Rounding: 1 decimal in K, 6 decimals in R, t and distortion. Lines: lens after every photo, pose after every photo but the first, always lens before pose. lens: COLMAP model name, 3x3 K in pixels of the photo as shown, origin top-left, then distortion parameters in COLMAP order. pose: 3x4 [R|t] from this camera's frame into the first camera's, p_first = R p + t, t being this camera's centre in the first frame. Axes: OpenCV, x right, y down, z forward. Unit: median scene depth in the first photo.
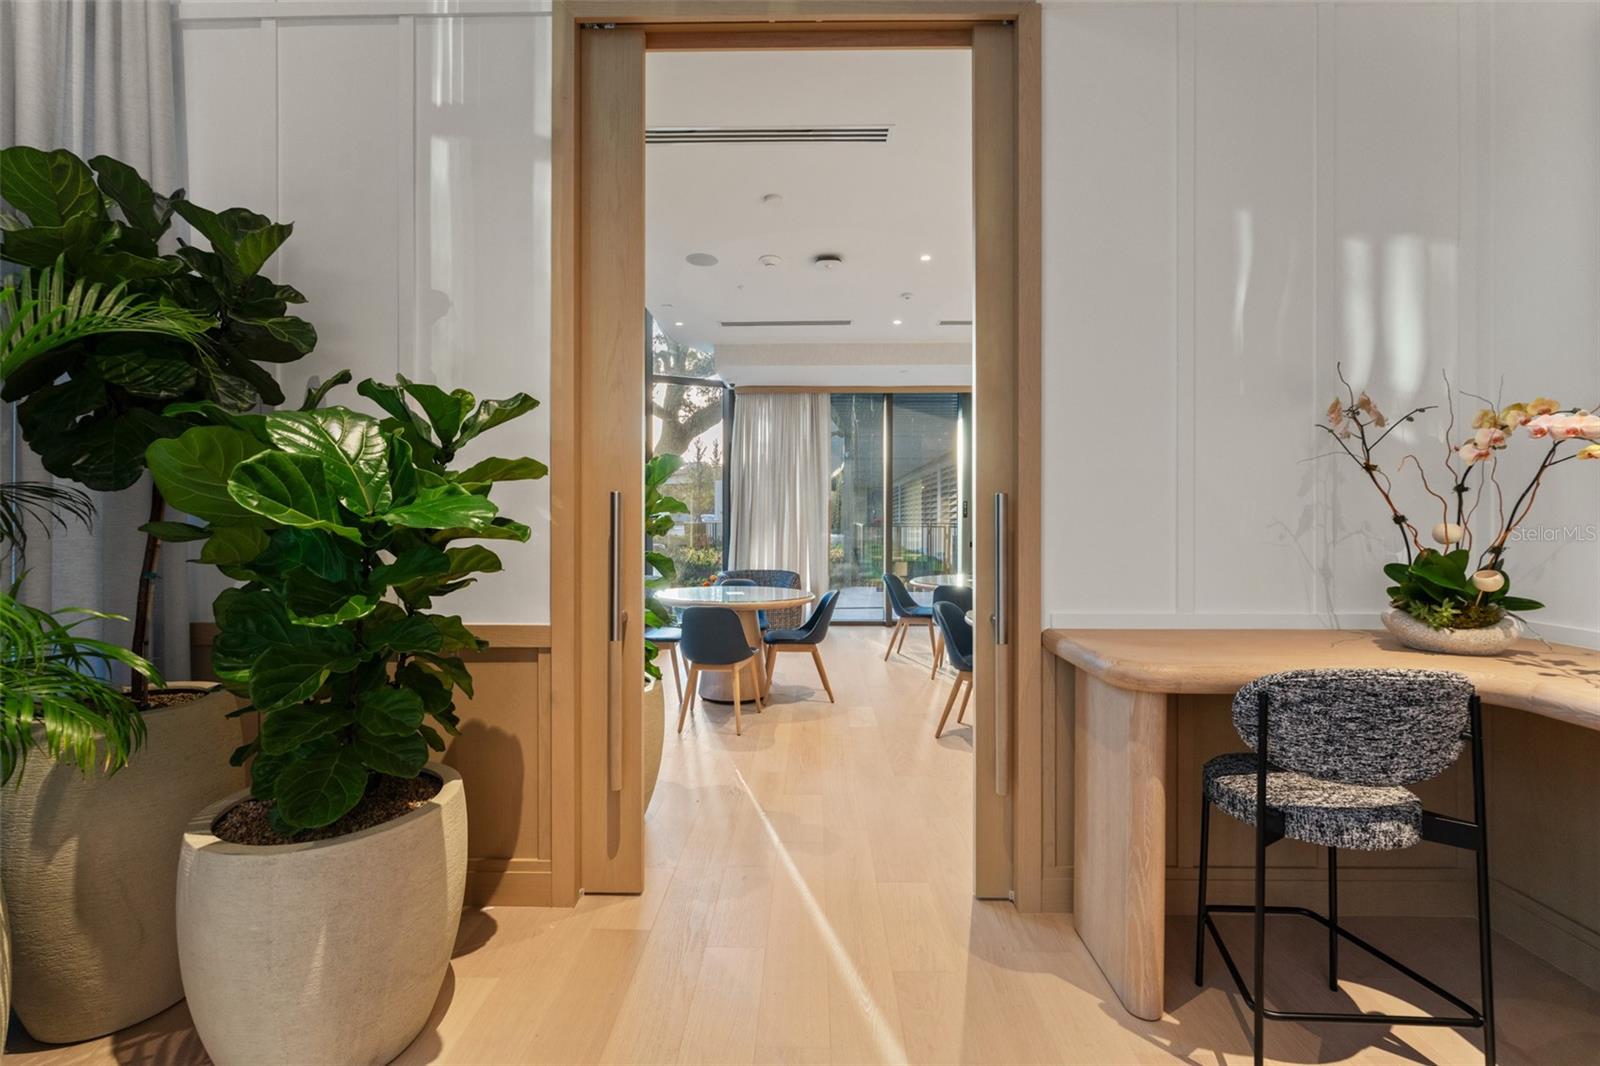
lens RADIAL K [[673.8, 0, 800.7], [0, 673.8, 528.2], [0, 0, 1]] dist [-0.002533, -0.000144]
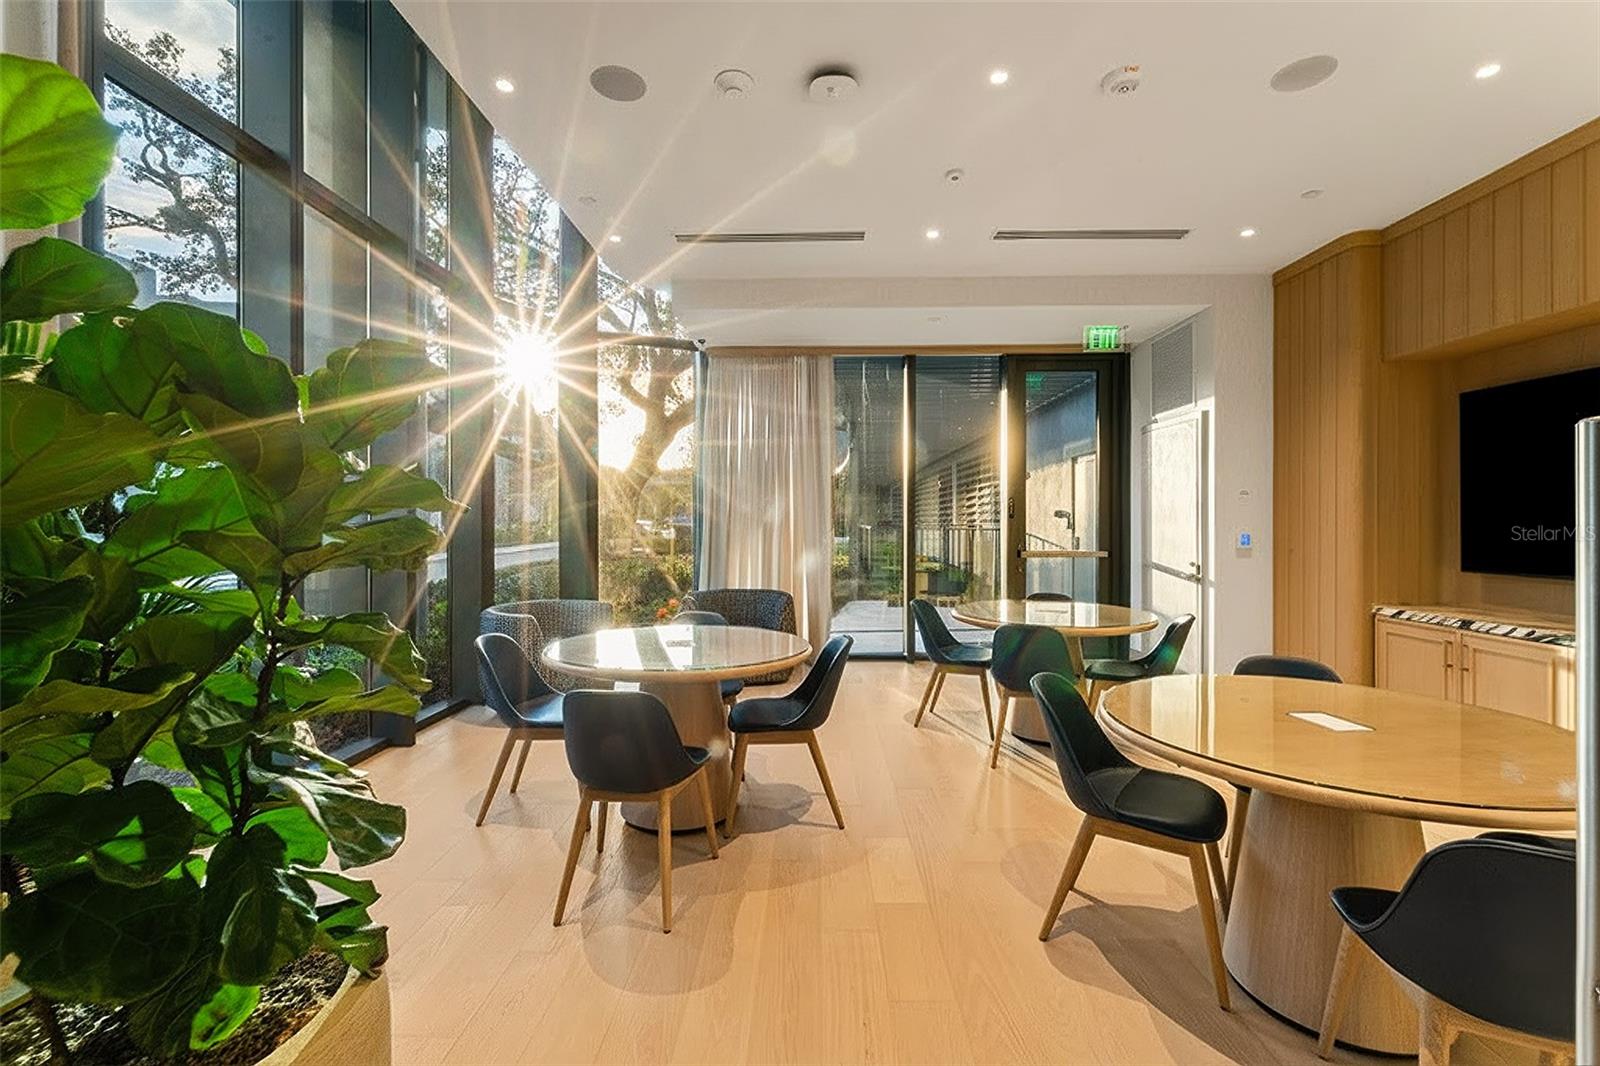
lens RADIAL K [[673.8, 0, 788.2], [0, 673.8, 527.4], [0, 0, 1]] dist [-0.002533, -0.000144]
pose [[0.999759, -0.002534, -0.021826, 0.010707], [0.002468, 0.999992, -0.003046, -0.005750], [0.021833, 0.002992, 0.999757, 0.312493]]
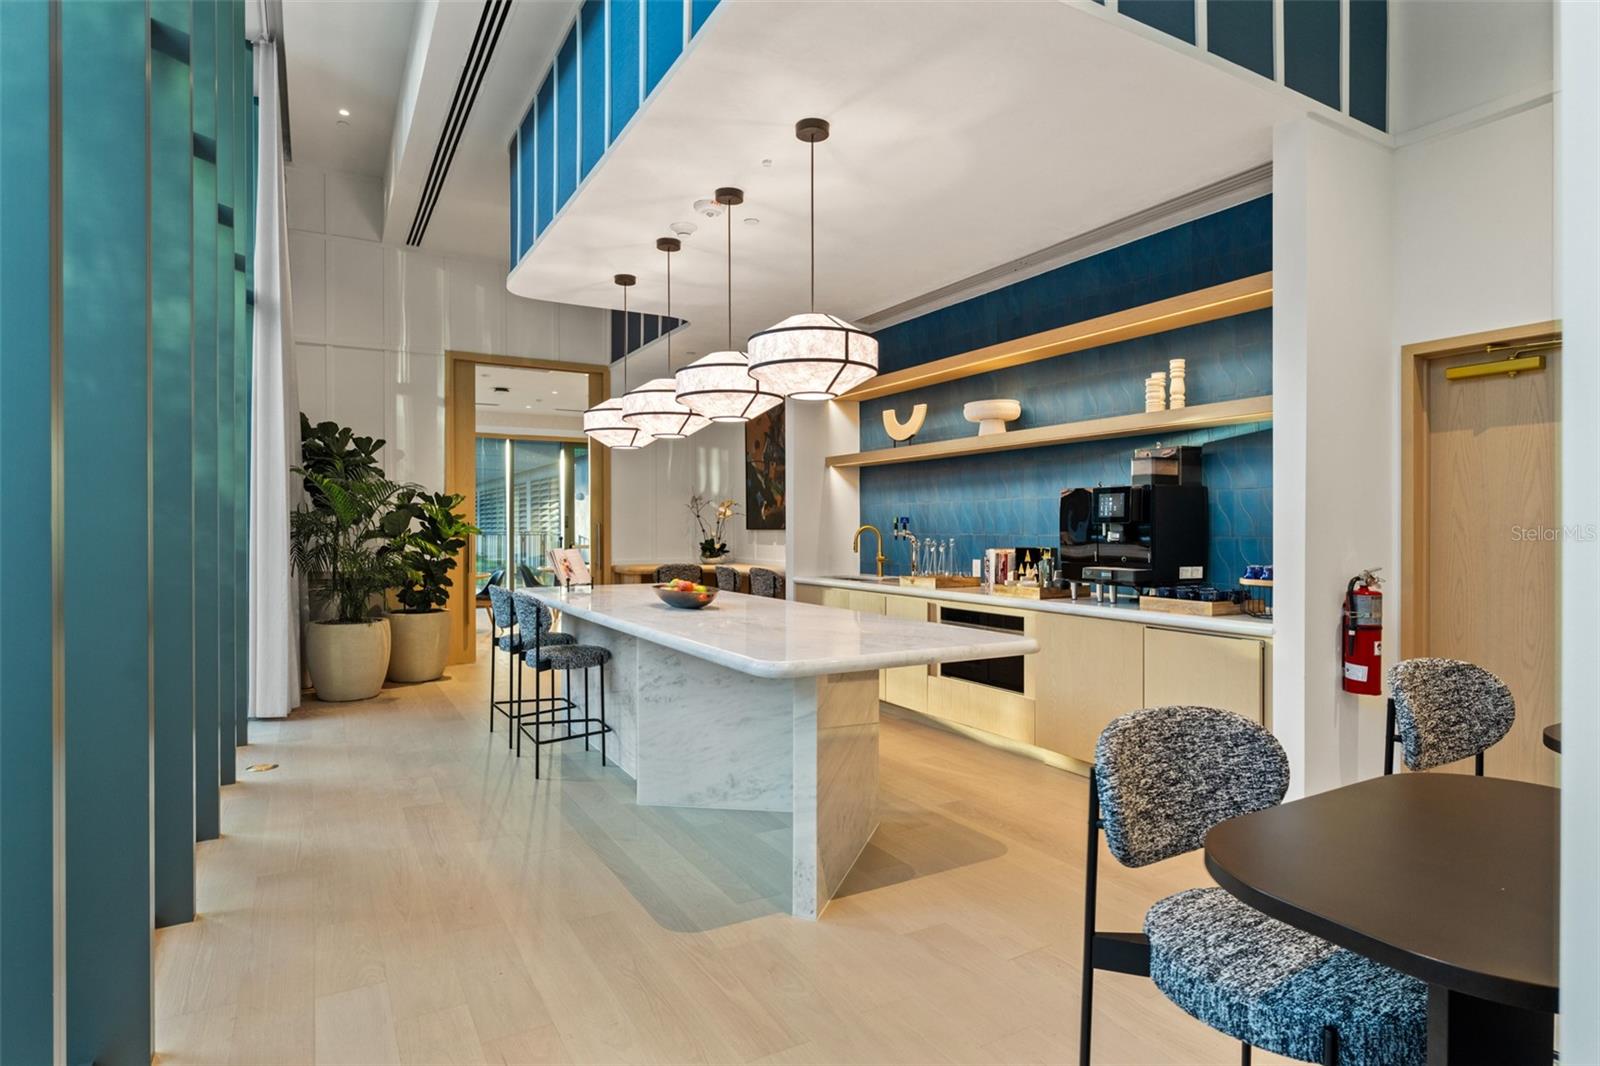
lens RADIAL K [[825.3, 0, 795.7], [0, 825.3, 533.8], [0, 0, 1]] dist [-0.000914, -0.001121]
pose [[0.855019, -0.006191, 0.518560, -0.352926], [0.007924, 0.999968, -0.001128, 0.004379], [-0.518536, 0.005074, 0.855041, -1.071240]]
